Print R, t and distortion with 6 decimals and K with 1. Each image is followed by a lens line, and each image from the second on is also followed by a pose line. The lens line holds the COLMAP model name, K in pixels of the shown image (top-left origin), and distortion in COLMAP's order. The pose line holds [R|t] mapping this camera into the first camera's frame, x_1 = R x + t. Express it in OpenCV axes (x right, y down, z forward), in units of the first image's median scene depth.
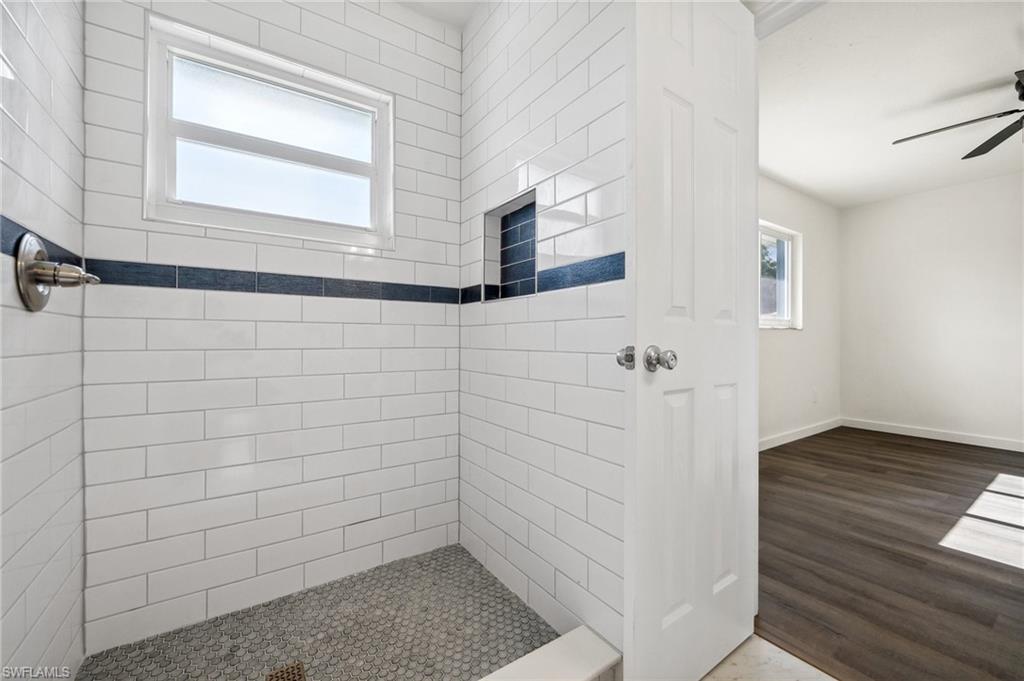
lens RADIAL K [[408.8, 0, 512.0], [0, 408.8, 340.5], [0, 0, 1]] dist [0.000521, 0.000015]
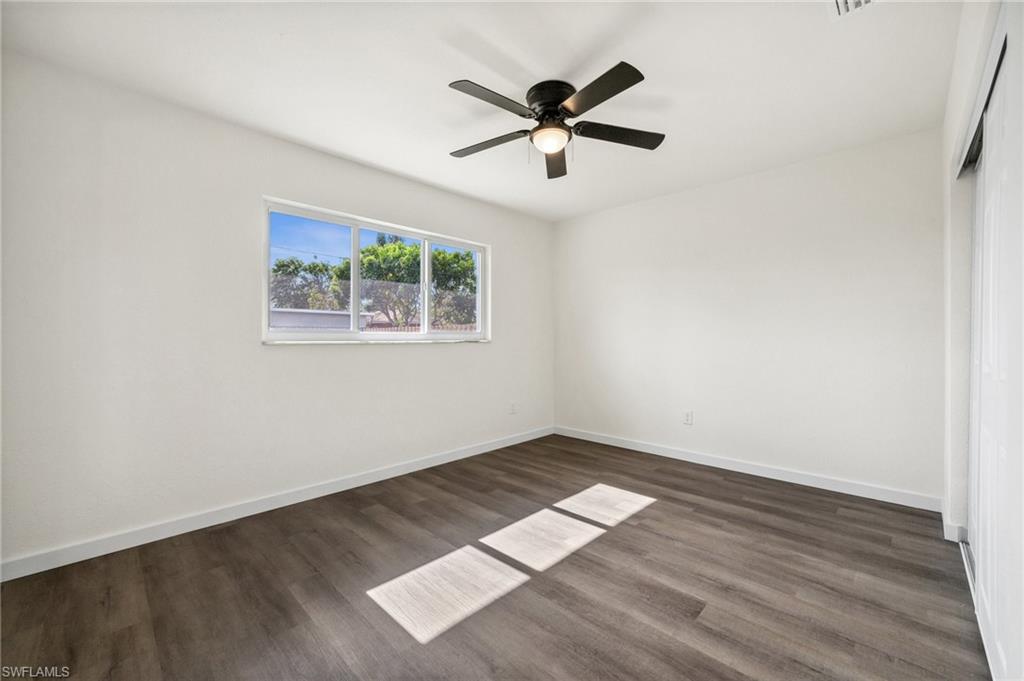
lens RADIAL K [[408.8, 0, 512.0], [0, 408.8, 340.5], [0, 0, 1]] dist [0.000521, 0.000015]
pose [[0.978630, -0.000335, 0.205630, 0.860815], [0.000150, 1.000000, 0.000915, -0.046193], [-0.205630, -0.000865, 0.978629, 0.031912]]
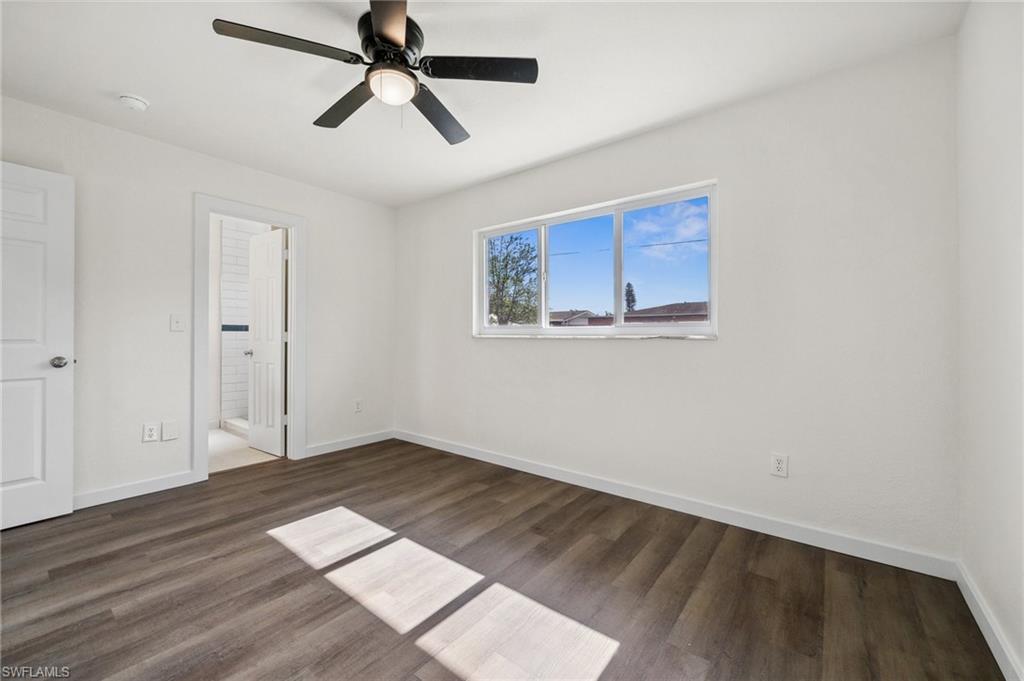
lens RADIAL K [[408.8, 0, 512.0], [0, 408.8, 340.5], [0, 0, 1]] dist [0.000521, 0.000015]
pose [[0.306638, 0.014552, -0.951715, 1.813170], [-0.004734, 0.999894, 0.013763, -0.046140], [0.951815, 0.000285, 0.306674, 0.820728]]
